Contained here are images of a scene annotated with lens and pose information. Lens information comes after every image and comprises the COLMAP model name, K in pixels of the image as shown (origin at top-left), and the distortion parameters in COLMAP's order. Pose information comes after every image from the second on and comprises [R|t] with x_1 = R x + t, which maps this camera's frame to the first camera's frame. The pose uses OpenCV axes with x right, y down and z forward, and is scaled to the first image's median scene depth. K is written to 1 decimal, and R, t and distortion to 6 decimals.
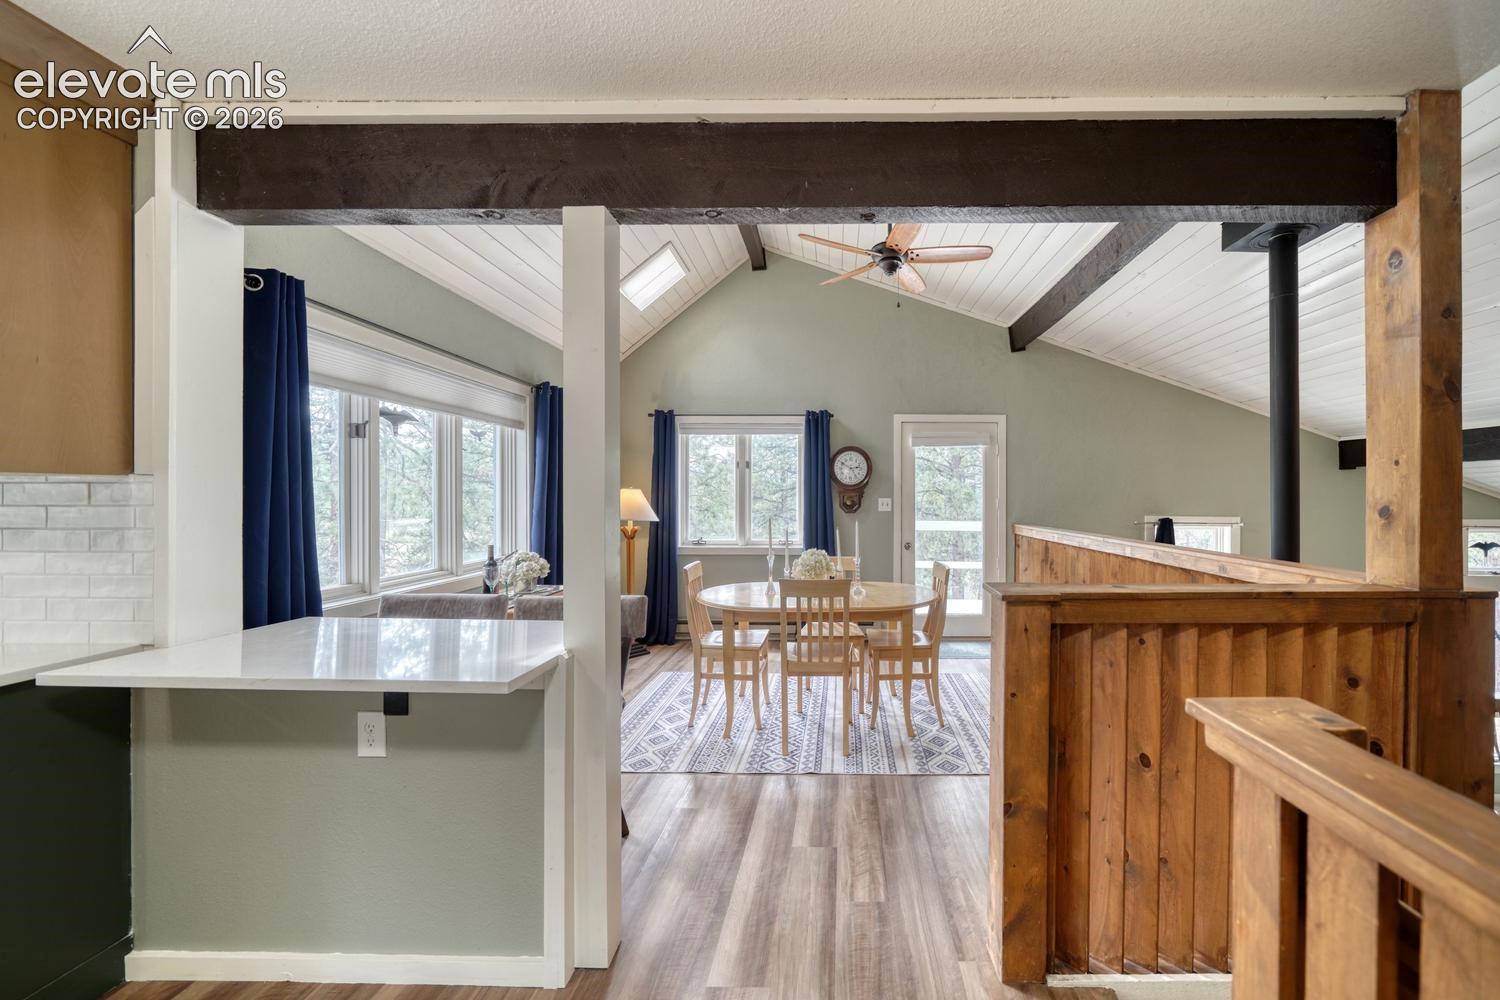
lens RADIAL K [[562.2, 0, 820.3], [0, 562.2, 500.7], [0, 0, 1]] dist [-0.002351, -0.000295]
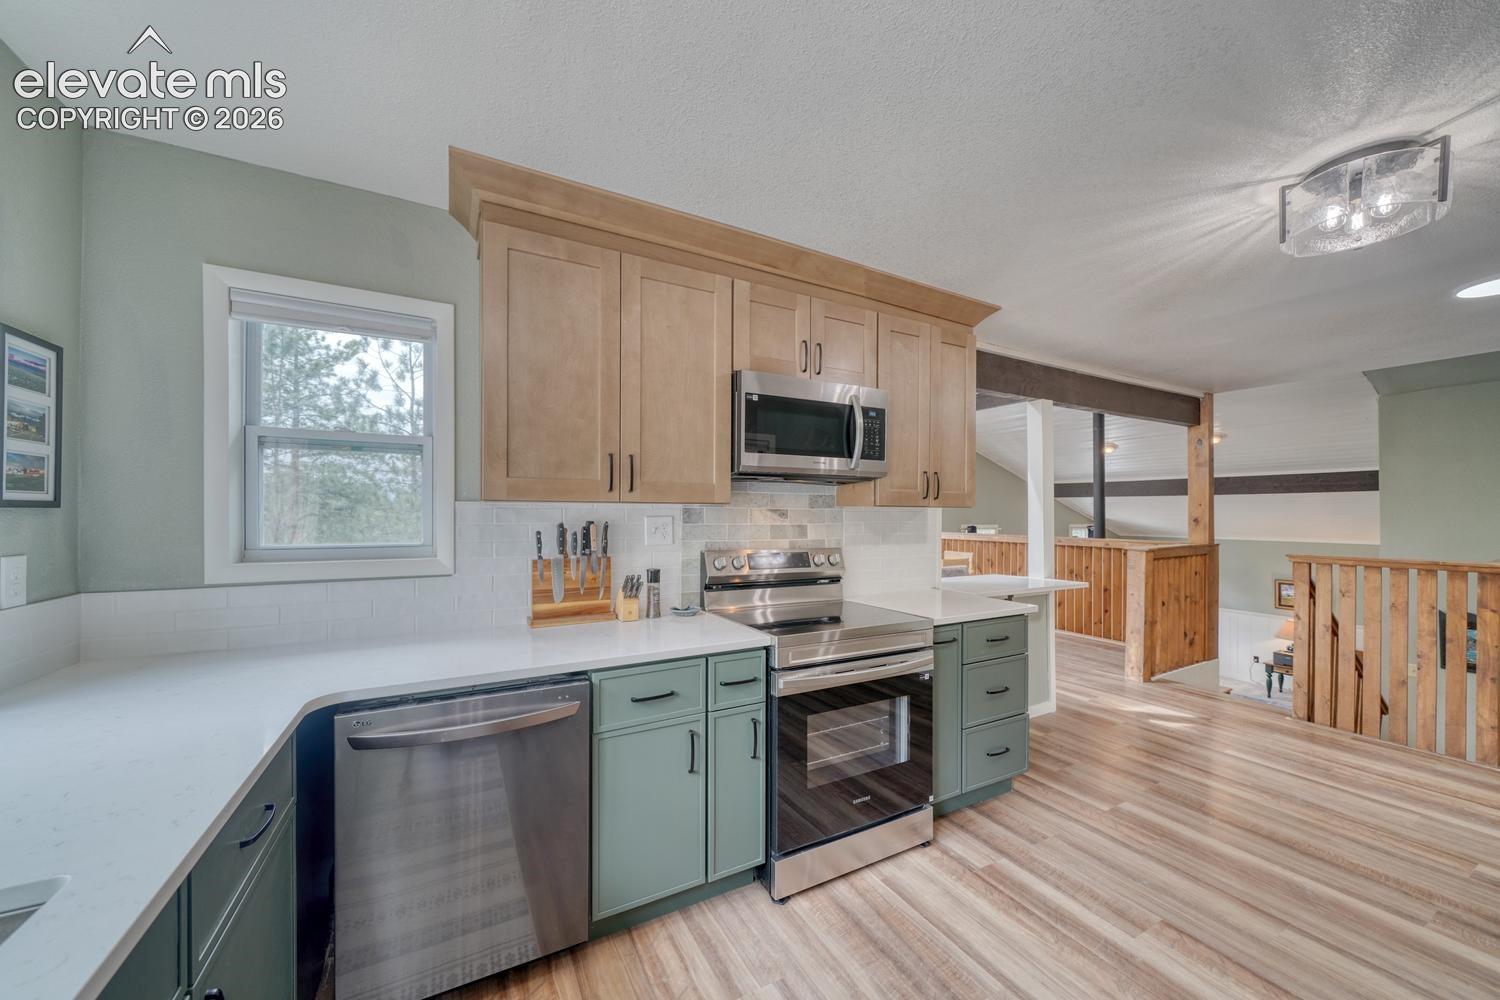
lens RADIAL K [[540.6, 0, 732.8], [0, 540.6, 511.8], [0, 0, 1]] dist [-0.006095, -0.000081]
pose [[0.873850, -0.000173, 0.486196, -2.858063], [0.002719, 0.999986, -0.004530, -0.022524], [-0.486188, 0.005280, 0.873838, -0.405590]]
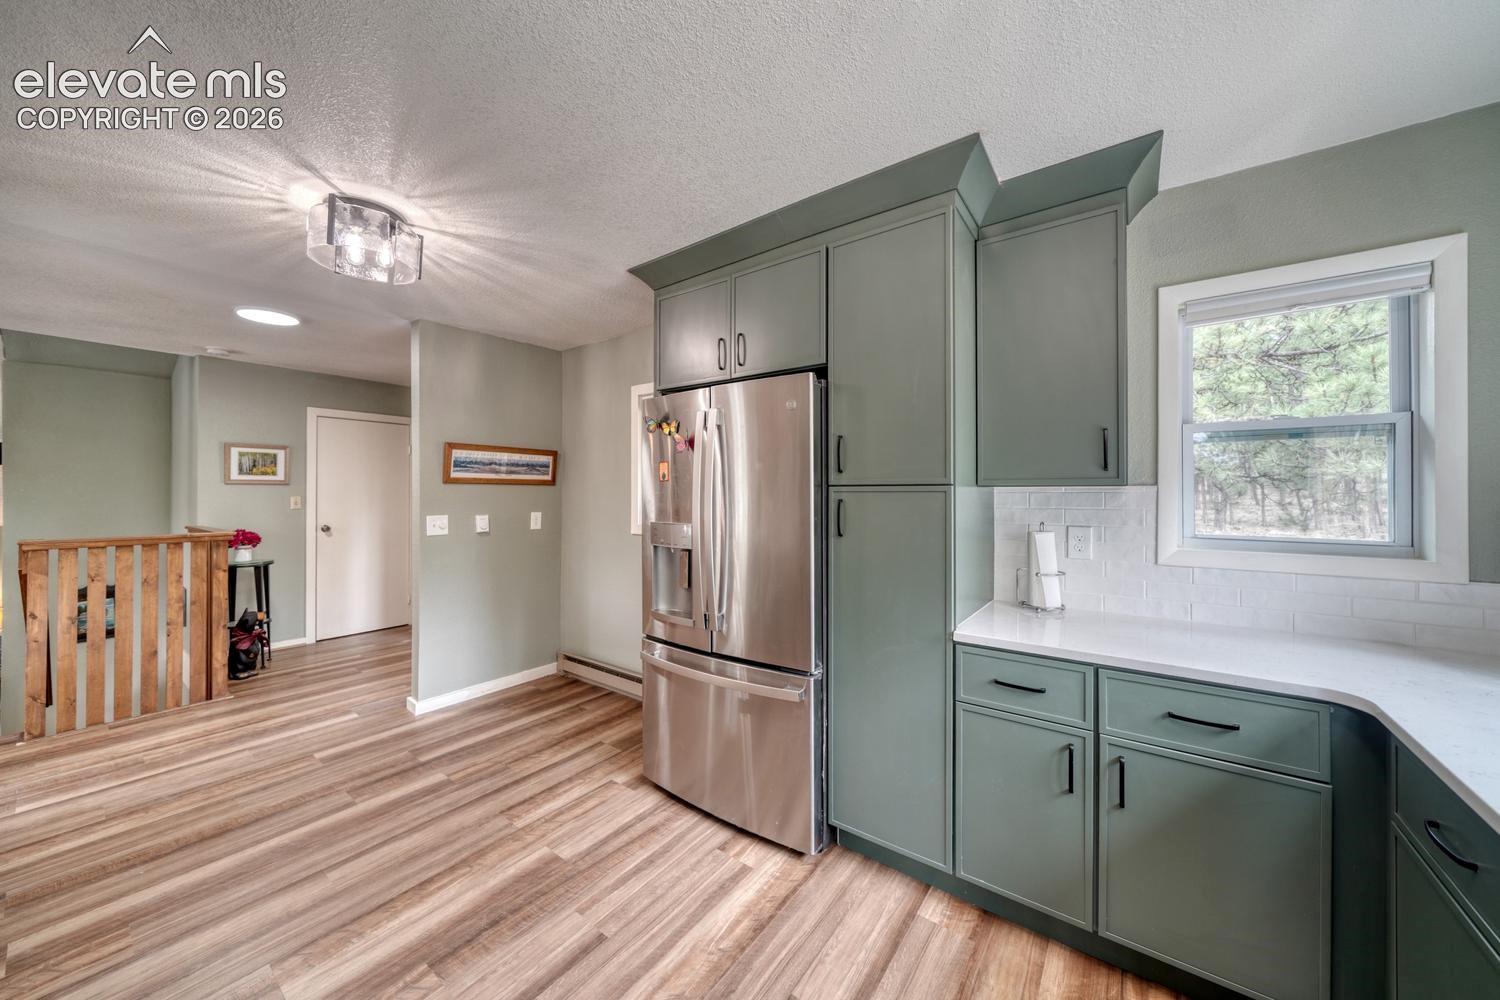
lens RADIAL K [[527.4, 0, 742.3], [0, 527.4, 490.1], [0, 0, 1]] dist [-0.001371, -0.000091]
pose [[-0.811043, -0.002378, 0.584982, -2.770204], [-0.000431, 0.999994, 0.003468, -0.032900], [-0.584987, 0.002561, -0.811039, 0.443817]]
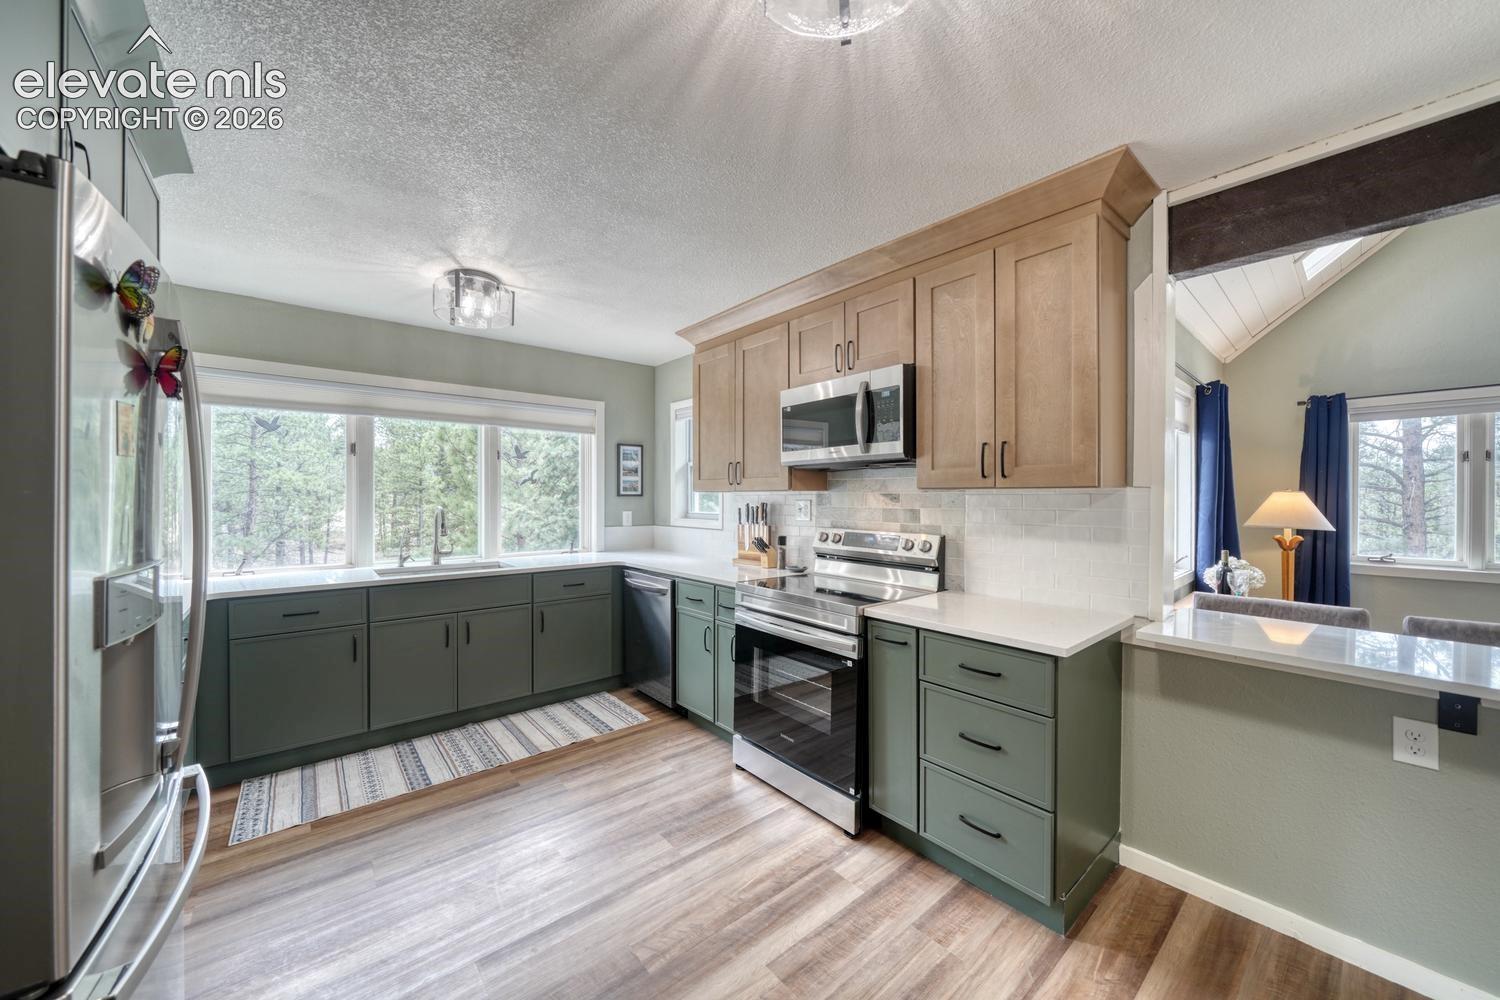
lens RADIAL K [[536.7, 0, 740.6], [0, 536.7, 501.1], [0, 0, 1]] dist [-0.001845, -0.000181]
pose [[0.654014, 0.000665, -0.756482, -0.856251], [-0.003735, 0.999990, -0.002349, -0.007106], [0.756473, 0.004361, 0.654010, -0.526928]]
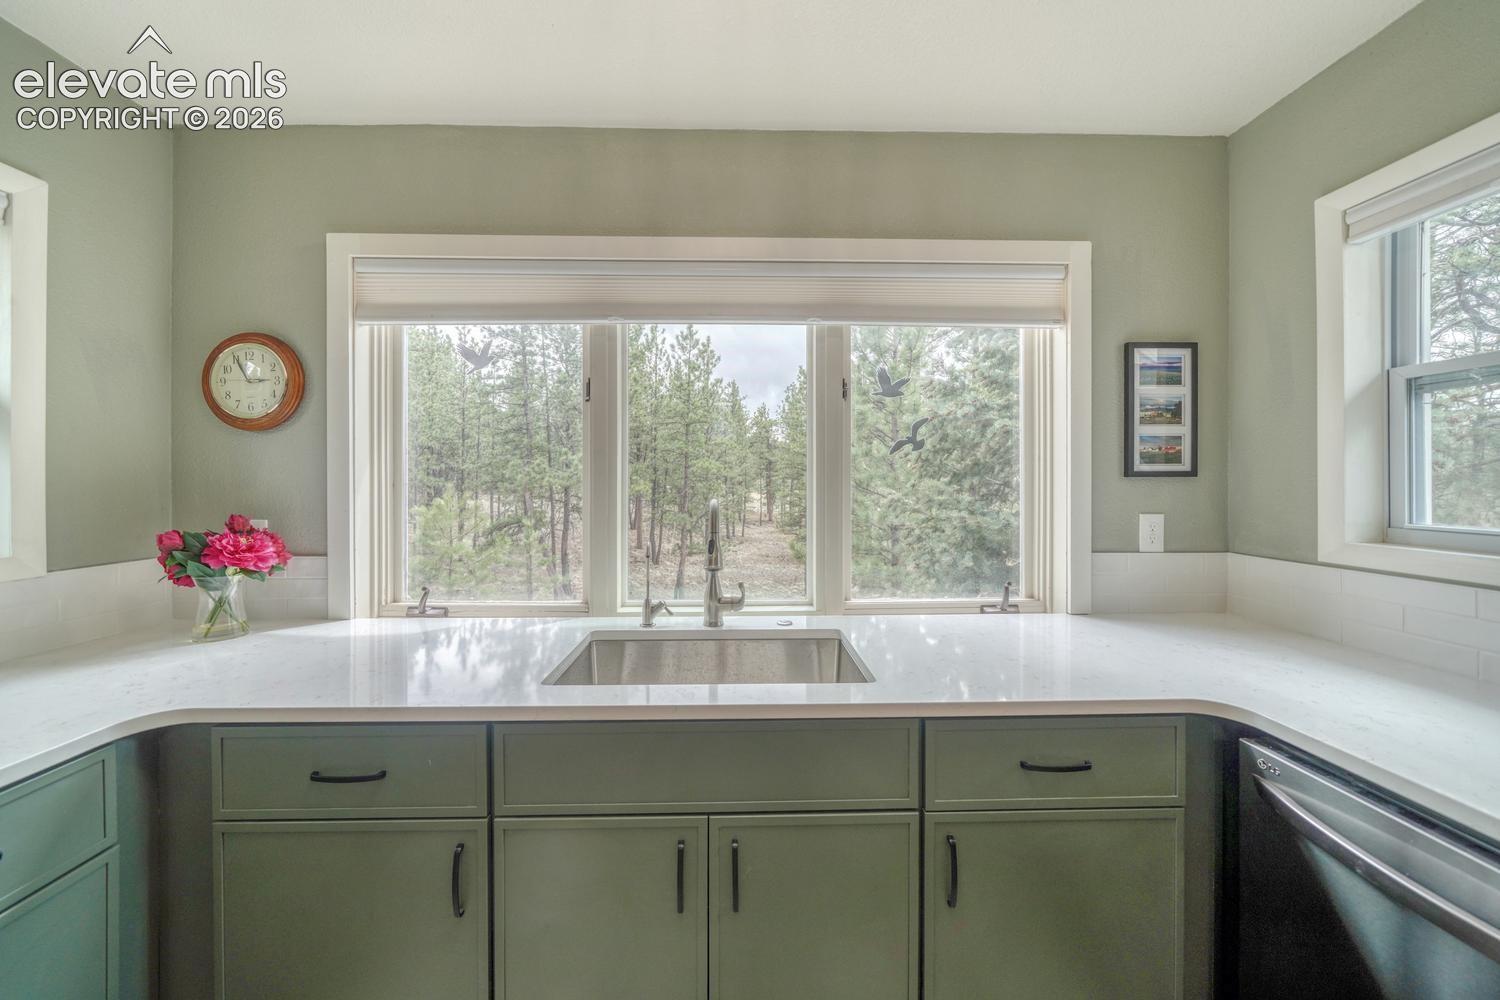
lens RADIAL K [[525.6, 0, 747.8], [0, 525.6, 482.0], [0, 0, 1]] dist [-0.000783, 0.000000]
pose [[0.048040, -0.005348, -0.998831, -2.376726], [-0.007017, 0.999959, -0.005692, -0.013607], [0.998821, 0.007282, 0.048000, -0.003674]]
